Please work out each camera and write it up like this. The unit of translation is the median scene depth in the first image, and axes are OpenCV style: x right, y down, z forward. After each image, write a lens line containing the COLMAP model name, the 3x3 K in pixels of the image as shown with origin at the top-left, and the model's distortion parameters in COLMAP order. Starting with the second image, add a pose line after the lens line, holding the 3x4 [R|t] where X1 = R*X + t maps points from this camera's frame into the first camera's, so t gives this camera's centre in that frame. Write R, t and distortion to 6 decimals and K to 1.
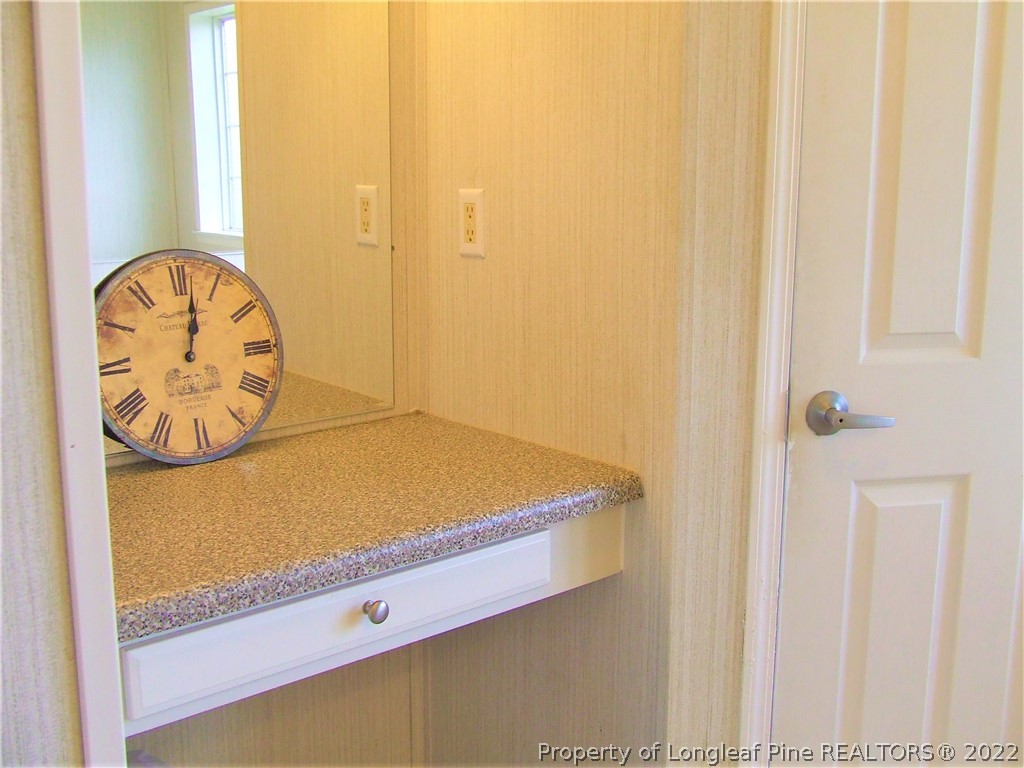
lens RADIAL K [[1128.3, 0, 512.4], [0, 1128.3, 385.9], [0, 0, 1]] dist [-0.058984, 0.000000]
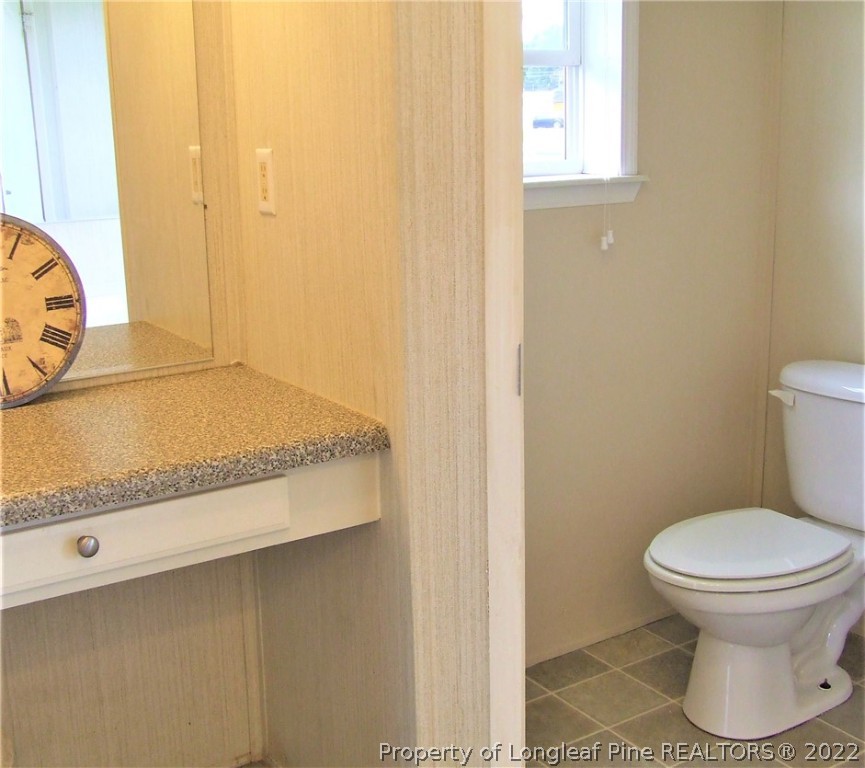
lens RADIAL K [[1152.2, 0, 432.1], [0, 1152.2, 382.6], [0, 0, 1]] dist [-0.049686, 0.000000]
pose [[0.989007, 0.009977, -0.147534, 0.318911], [-0.004538, 0.999299, 0.037161, 0.000060], [0.147802, -0.036083, 0.988359, -0.033284]]
